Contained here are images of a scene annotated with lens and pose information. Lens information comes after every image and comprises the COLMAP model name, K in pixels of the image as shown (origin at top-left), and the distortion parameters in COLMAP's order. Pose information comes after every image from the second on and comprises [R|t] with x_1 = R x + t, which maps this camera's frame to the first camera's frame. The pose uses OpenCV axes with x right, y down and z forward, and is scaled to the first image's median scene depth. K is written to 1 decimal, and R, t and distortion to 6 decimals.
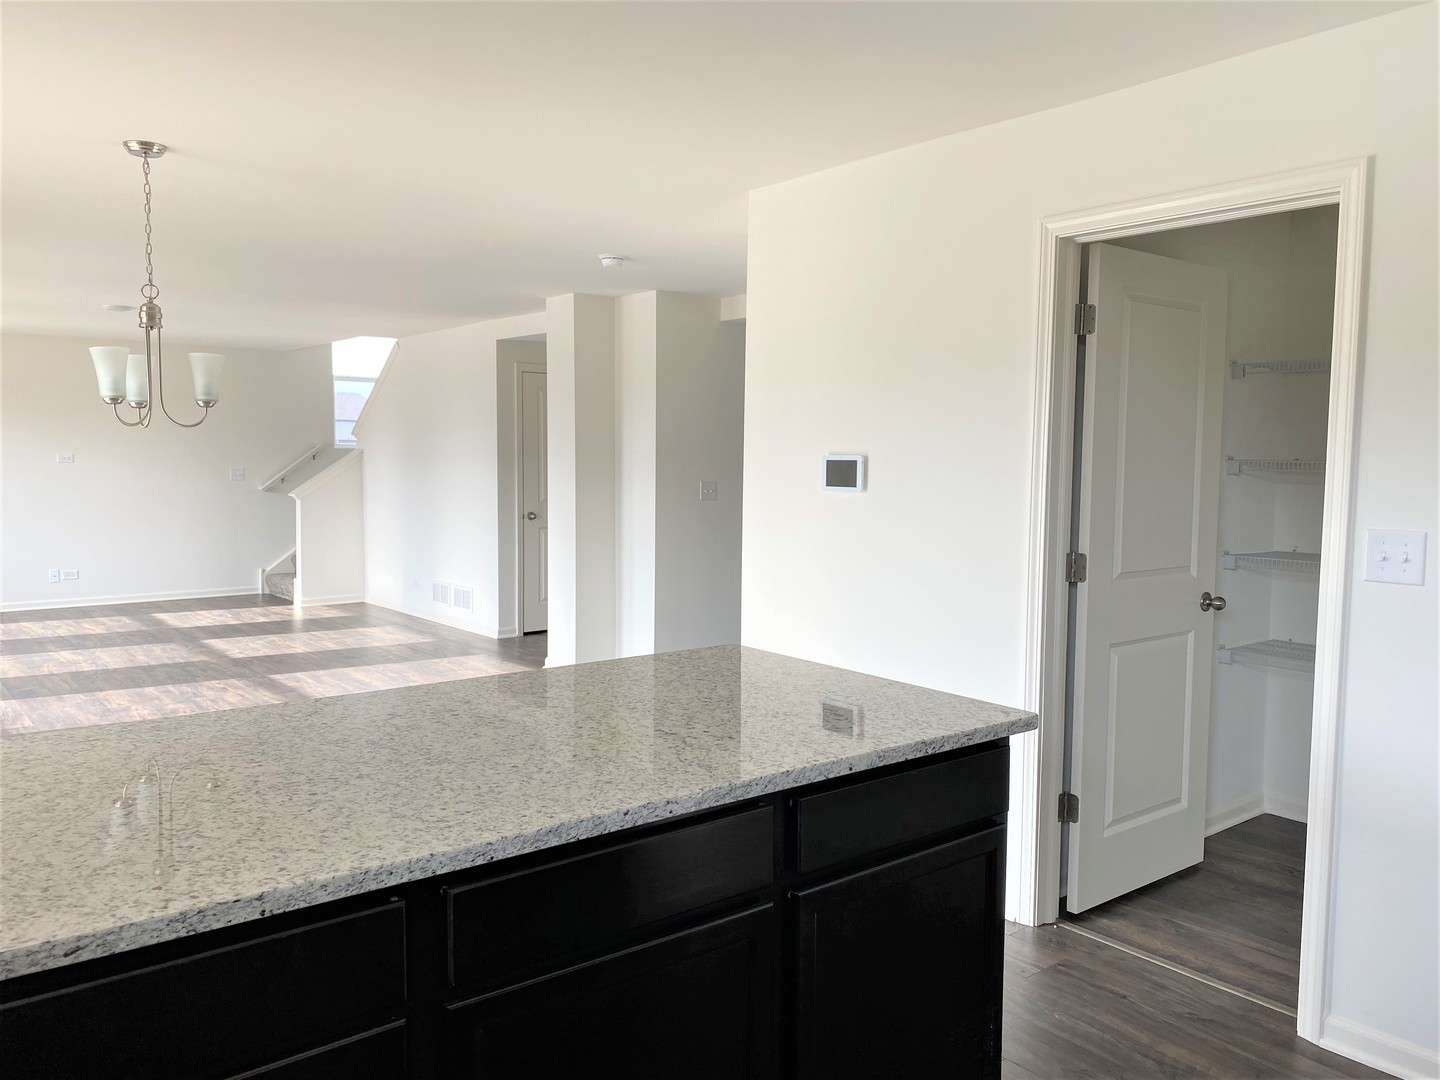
lens RADIAL K [[1109.8, 0, 716.9], [0, 1109.8, 537.8], [0, 0, 1]] dist [0.028742, -0.031529]
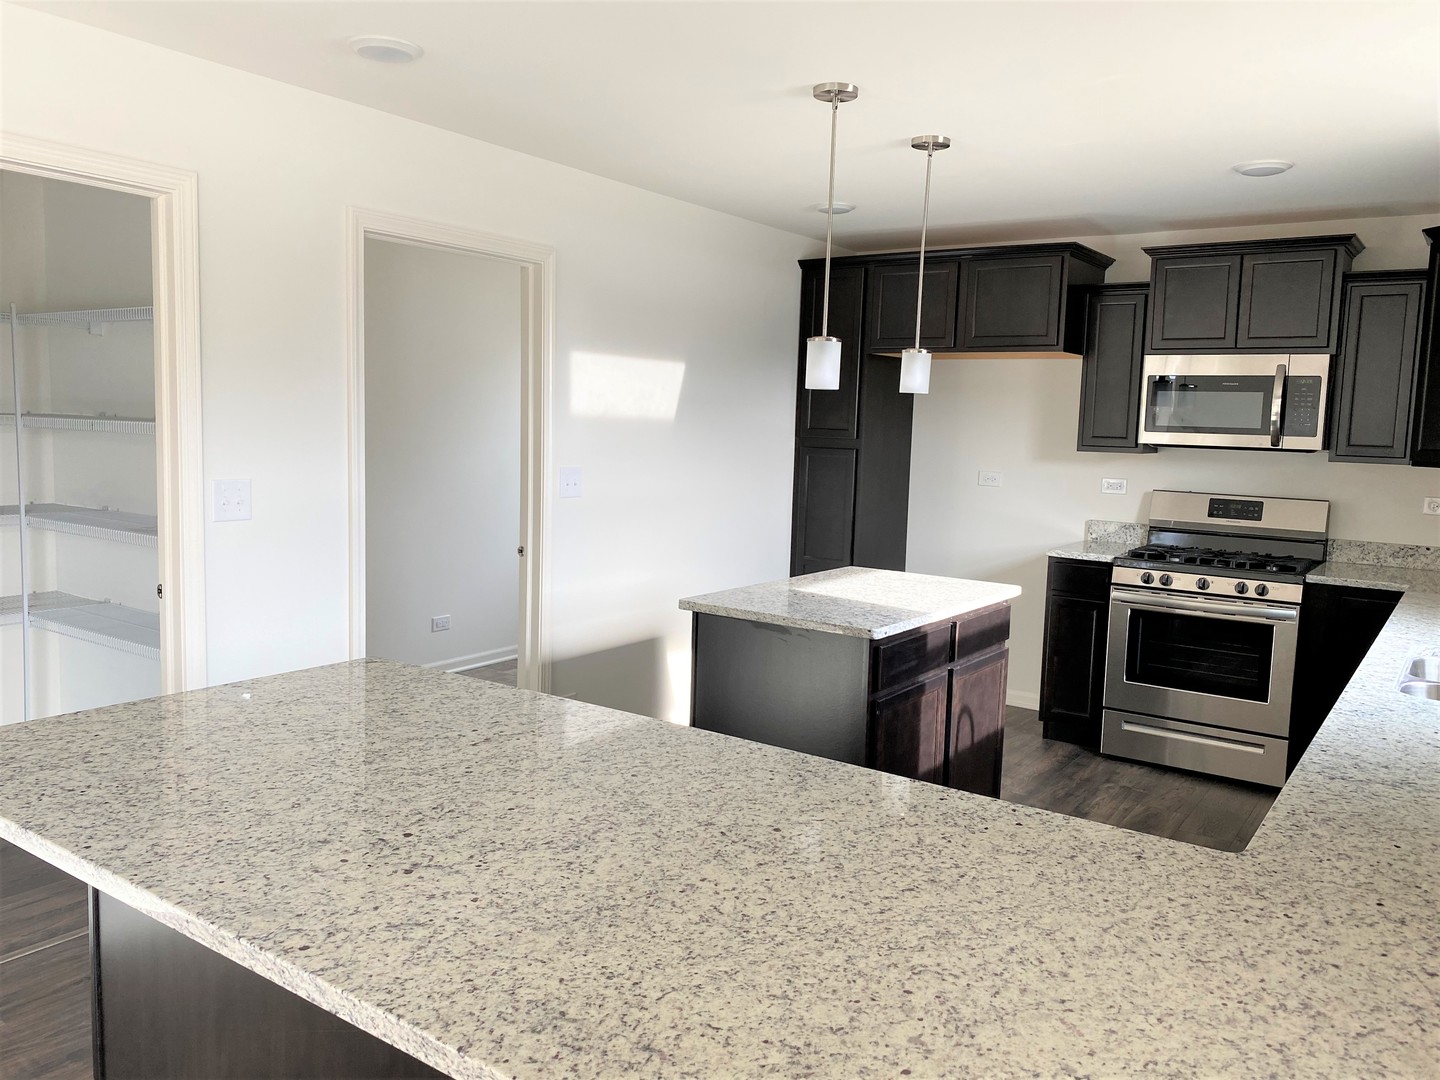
lens RADIAL K [[1109.8, 0, 719.8], [0, 1109.8, 534.0], [0, 0, 1]] dist [0.028742, -0.031529]
pose [[-0.287277, -0.116274, 0.950764, -1.232558], [0.042381, 0.990090, 0.133889, -0.151421], [-0.956910, 0.078758, -0.279502, 1.302159]]
